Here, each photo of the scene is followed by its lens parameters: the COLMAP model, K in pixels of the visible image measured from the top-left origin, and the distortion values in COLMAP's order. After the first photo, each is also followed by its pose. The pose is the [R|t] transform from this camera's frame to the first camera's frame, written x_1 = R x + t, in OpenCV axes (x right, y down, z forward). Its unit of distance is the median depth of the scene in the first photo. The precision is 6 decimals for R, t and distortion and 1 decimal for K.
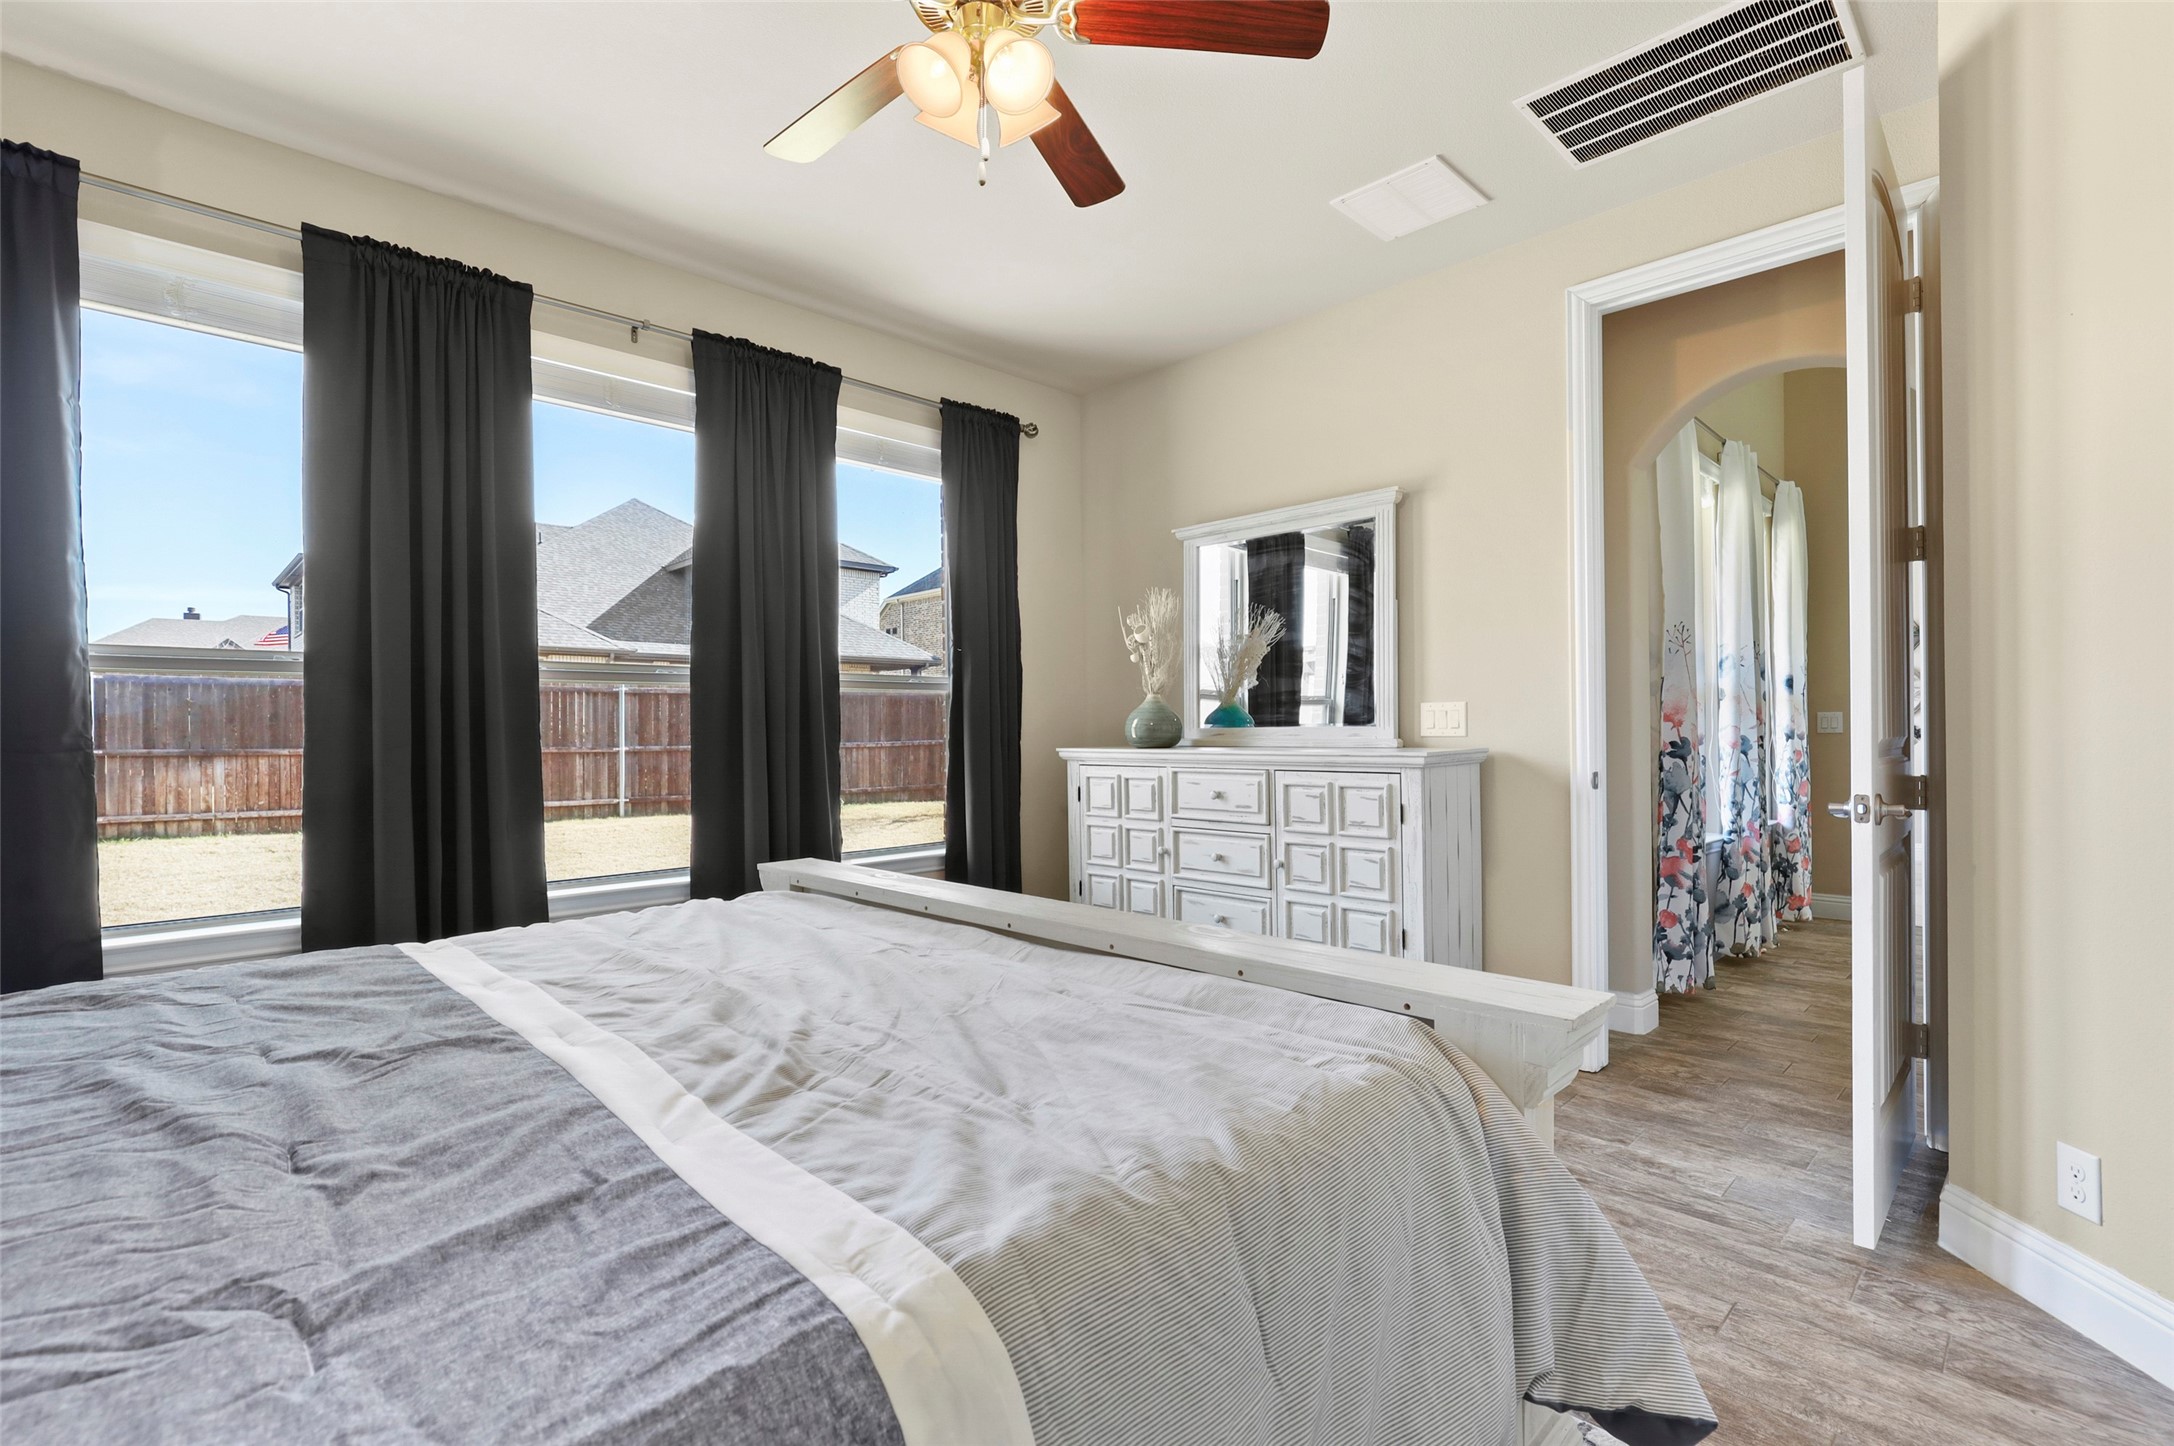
lens RADIAL K [[999.2, 0, 1070.2], [0, 999.2, 719.1], [0, 0, 1]] dist [-0.016752, 0.004595]
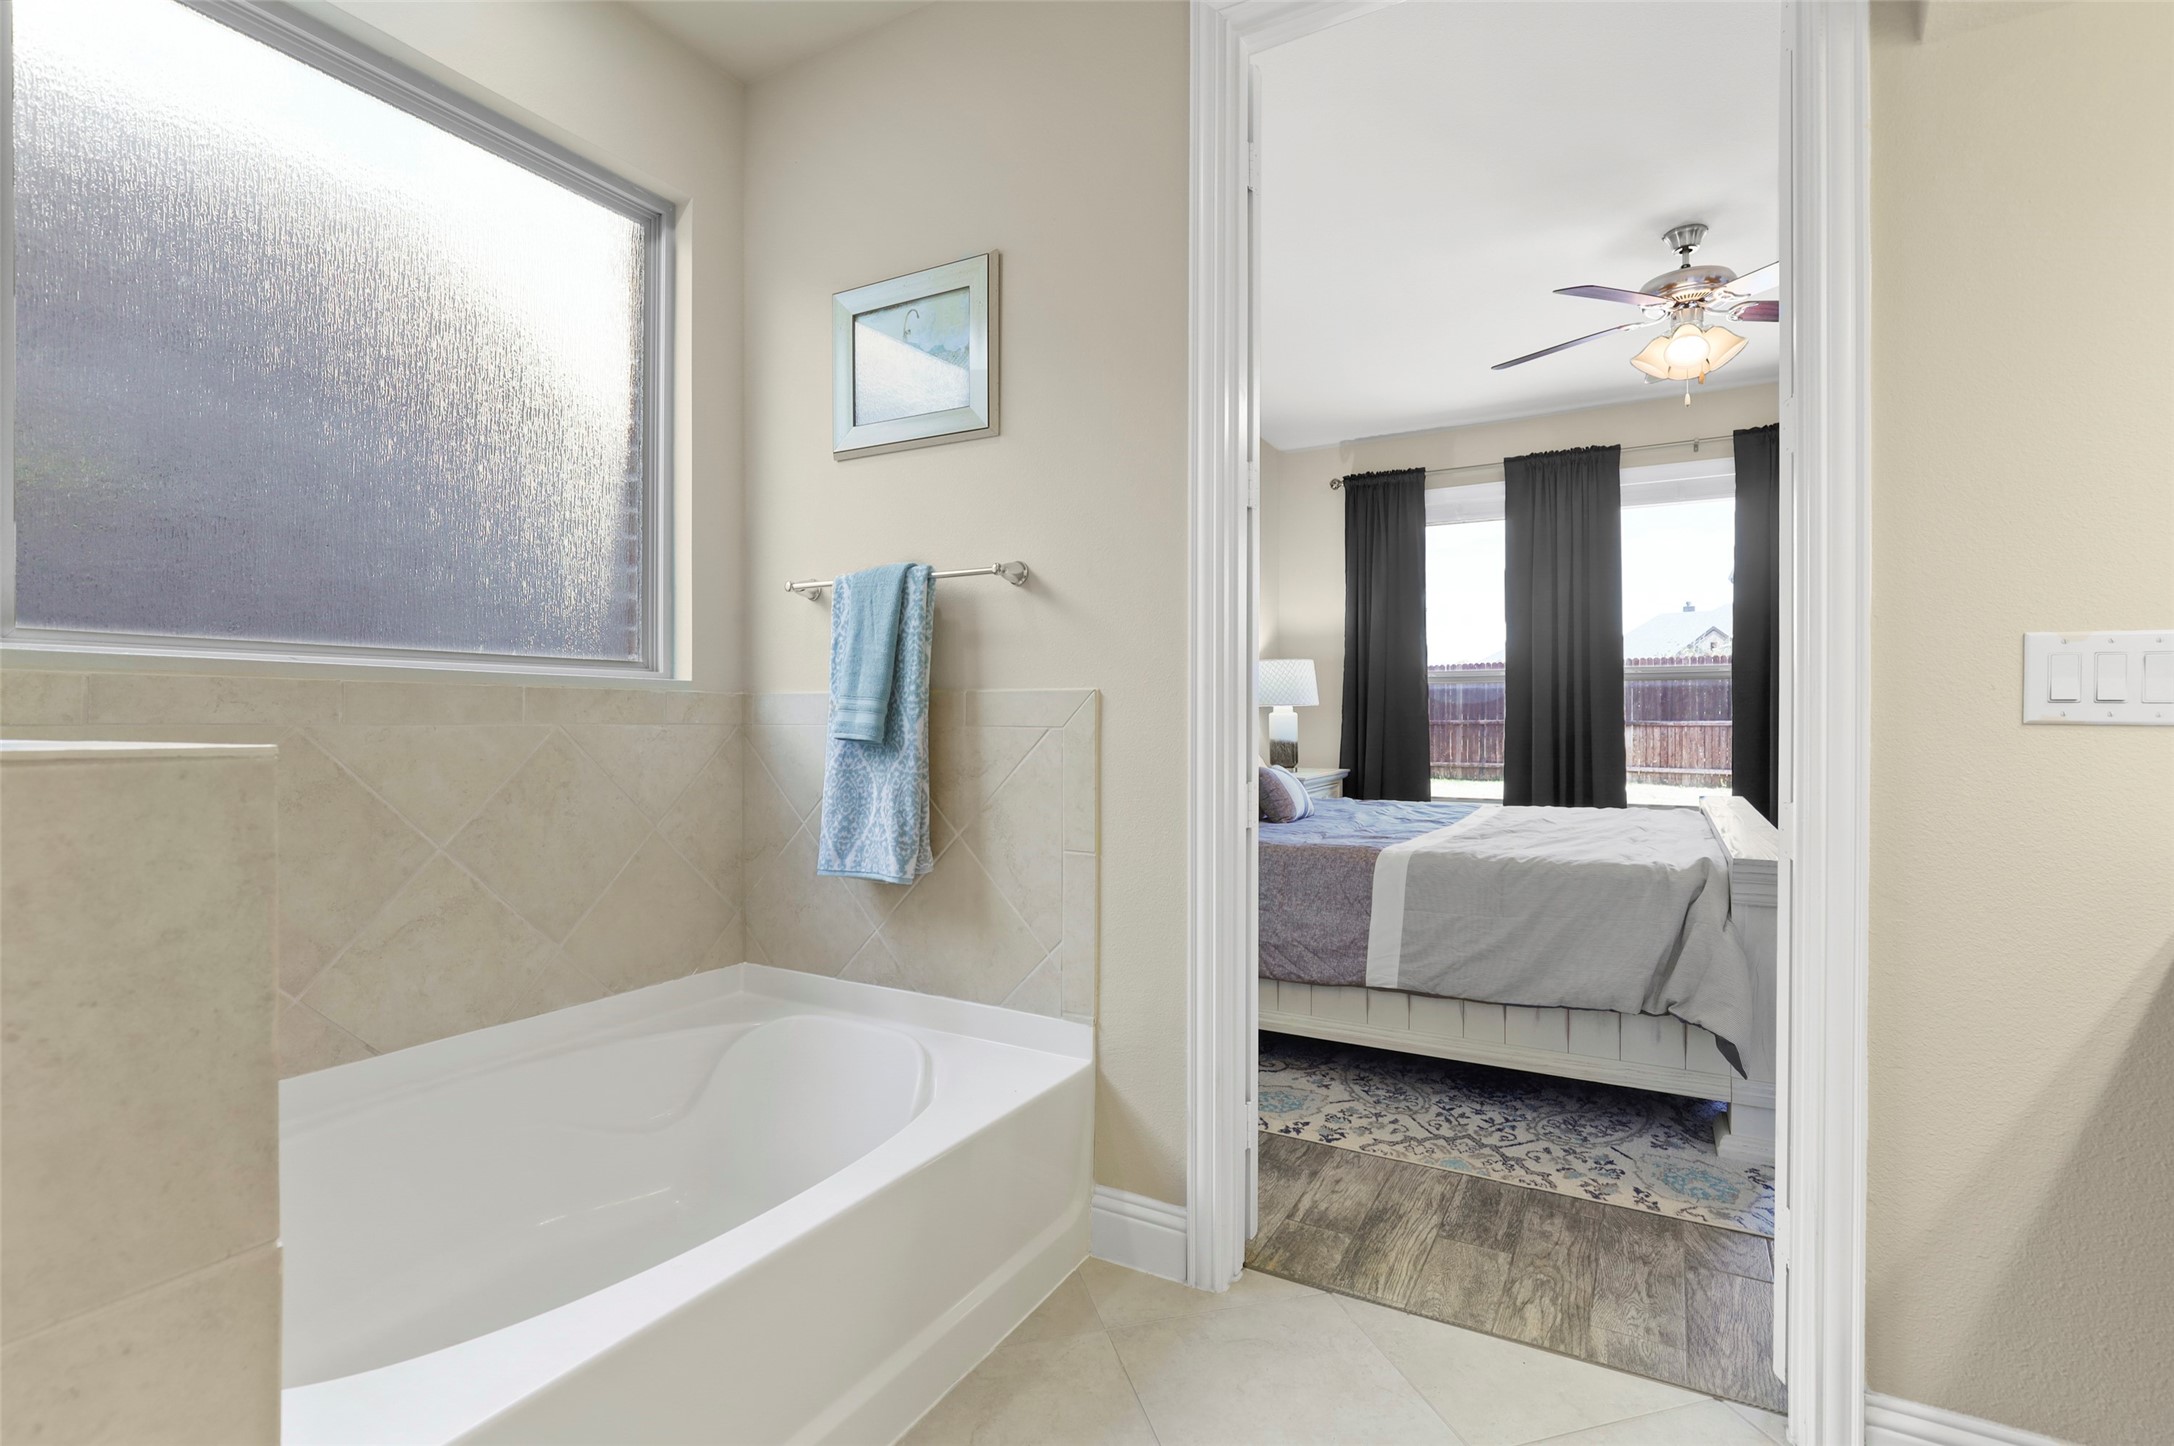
lens RADIAL K [[999.2, 0, 1081.4], [0, 999.2, 716.8], [0, 0, 1]] dist [-0.016752, 0.004595]
pose [[0.290050, 0.012422, -0.956931, 0.992049], [0.003204, 0.999898, 0.013951, 0.019310], [0.957006, -0.007113, 0.289980, -0.482626]]
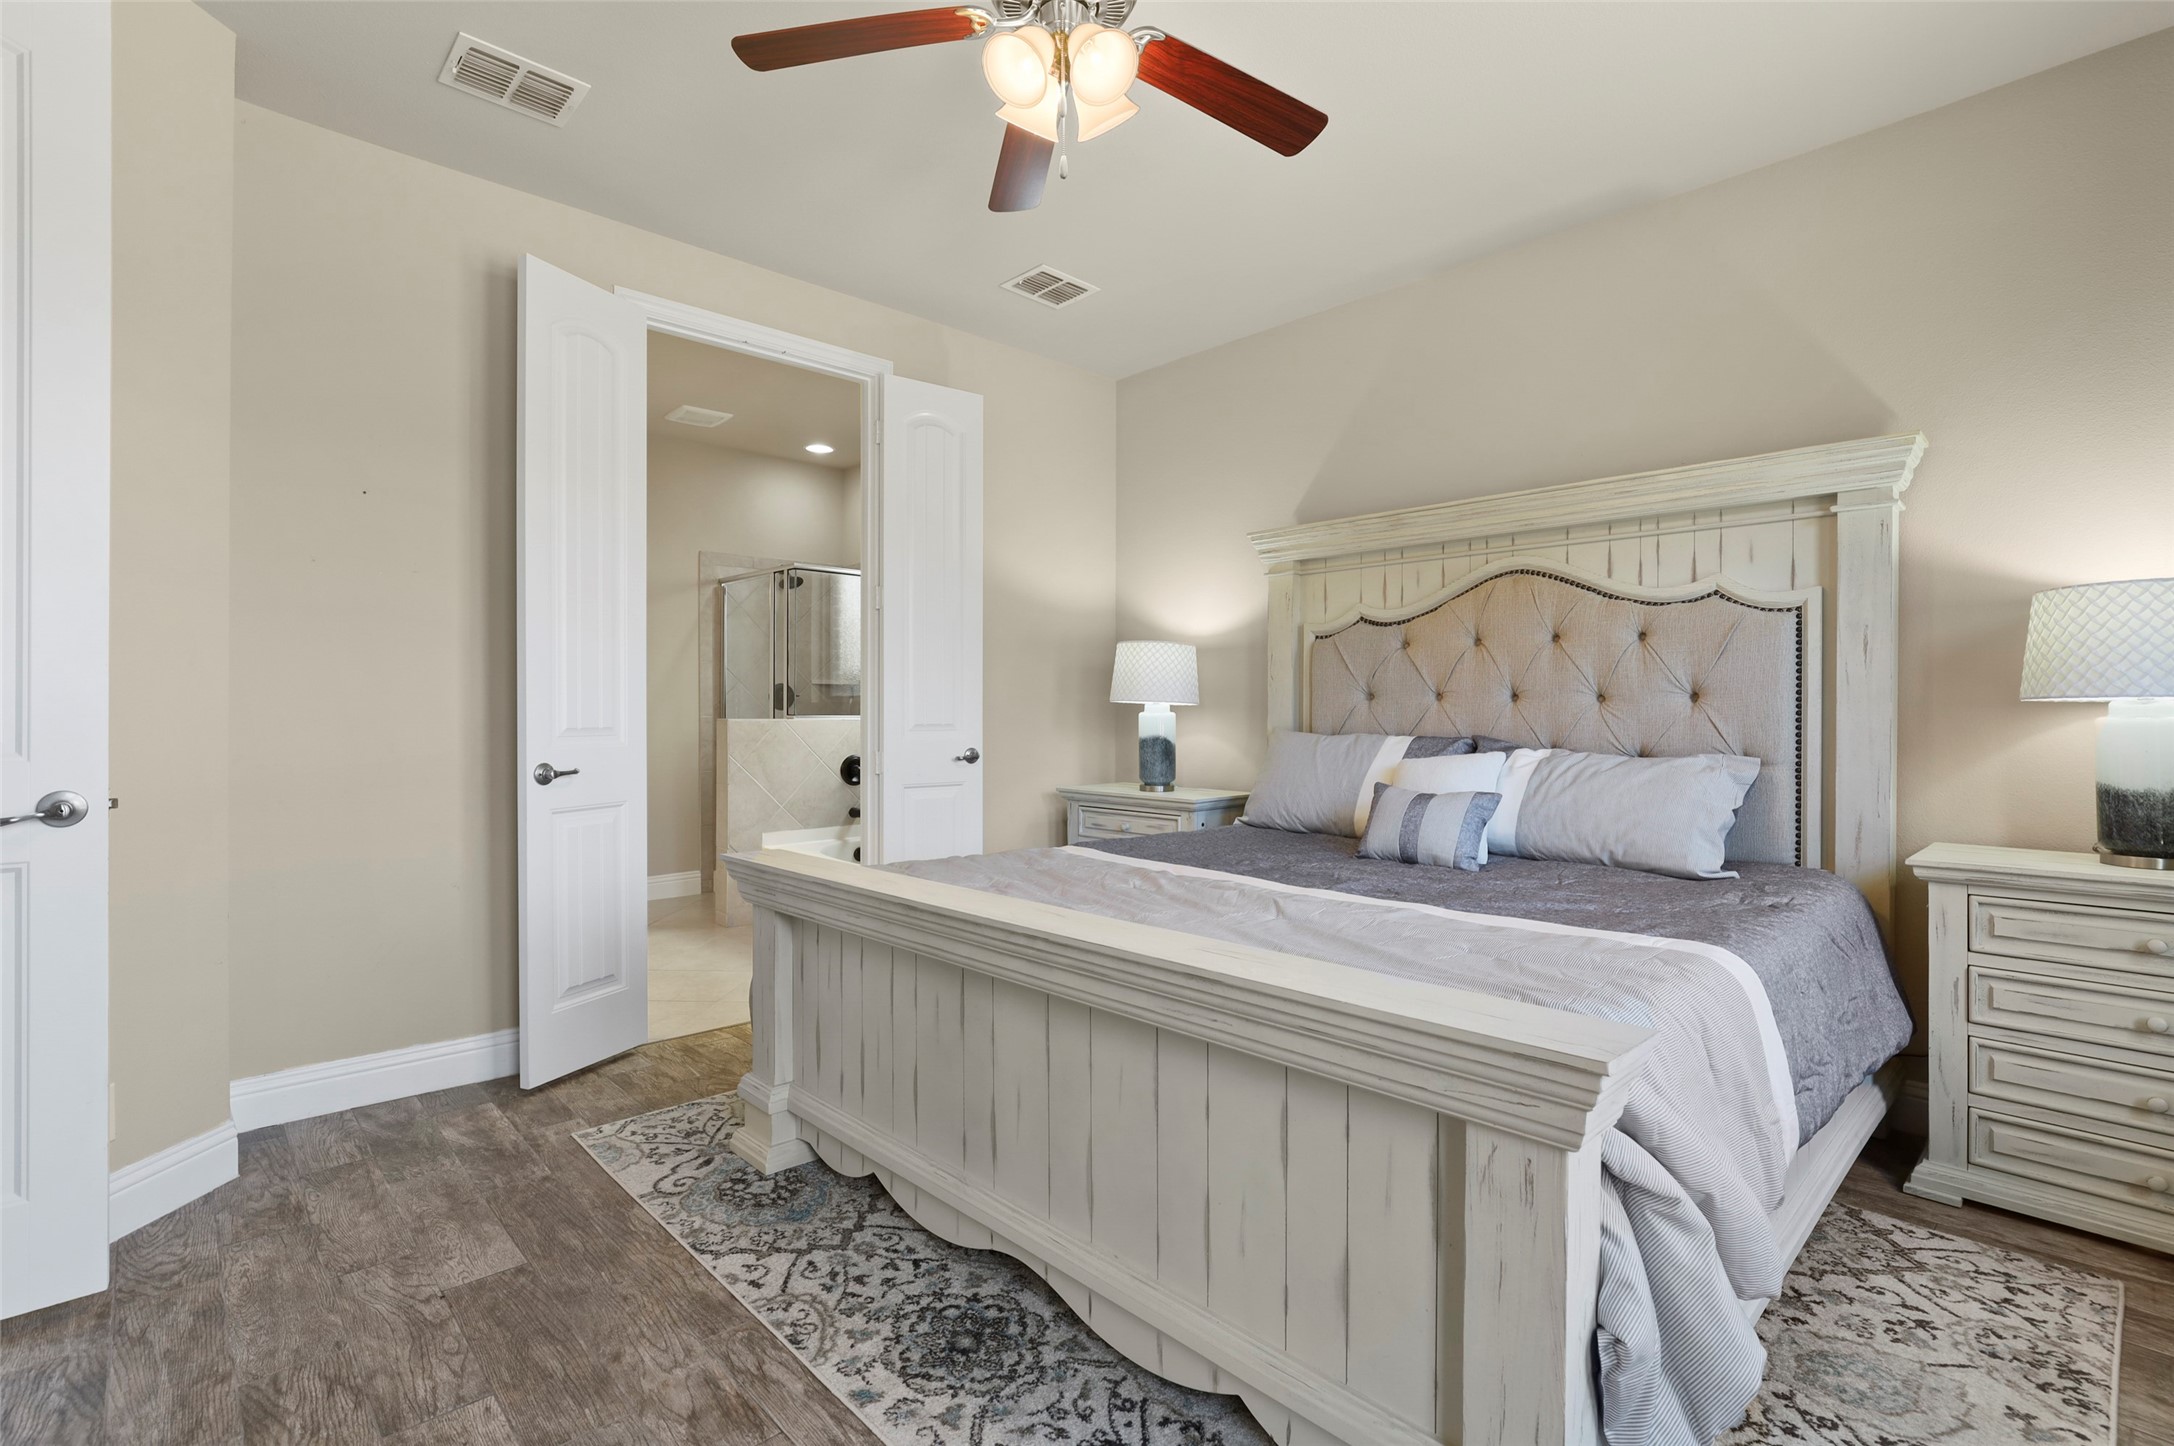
lens RADIAL K [[999.2, 0, 1096.4], [0, 999.2, 711.4], [0, 0, 1]] dist [-0.016752, 0.004595]
pose [[-0.999268, 0.038200, -0.001916, -0.045924], [0.038206, 0.999264, -0.003383, 0.032470], [0.001785, -0.003454, -0.999992, 0.954042]]
